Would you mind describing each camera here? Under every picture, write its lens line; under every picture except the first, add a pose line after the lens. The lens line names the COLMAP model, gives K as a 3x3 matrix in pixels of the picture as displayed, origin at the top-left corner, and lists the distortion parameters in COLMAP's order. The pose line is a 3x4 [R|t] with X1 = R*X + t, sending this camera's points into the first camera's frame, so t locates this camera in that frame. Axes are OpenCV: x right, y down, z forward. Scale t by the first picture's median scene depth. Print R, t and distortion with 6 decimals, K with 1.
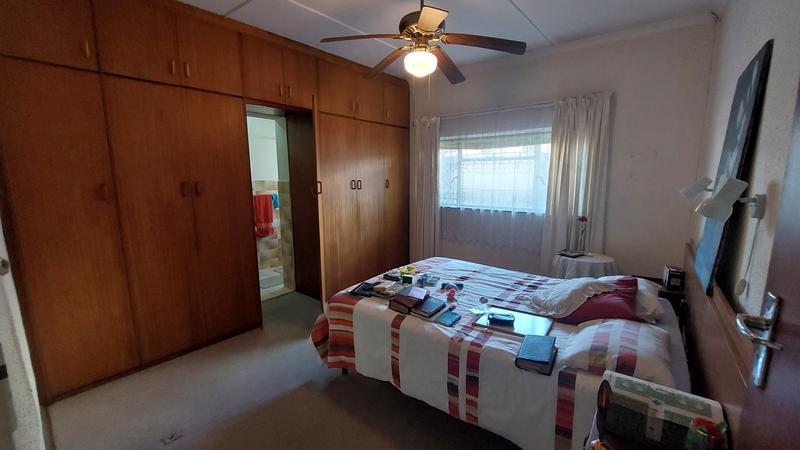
lens RADIAL K [[318.4, 0, 399.1], [0, 318.4, 226.0], [0, 0, 1]] dist [-0.028931, 0.001191]
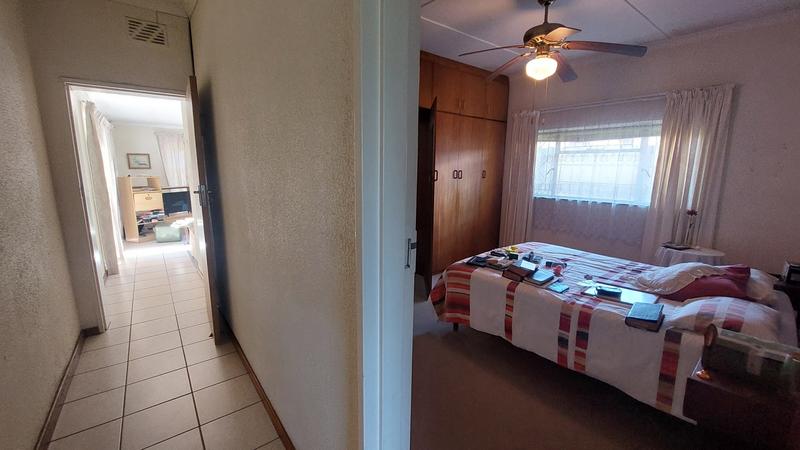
lens RADIAL K [[318.4, 0, 396.4], [0, 318.4, 226.5], [0, 0, 1]] dist [-0.028931, 0.001191]
pose [[0.974386, 0.050251, -0.219194, -0.152671], [-0.044505, 0.998526, 0.031078, 0.045906], [0.220433, -0.020527, 0.975186, -0.225444]]
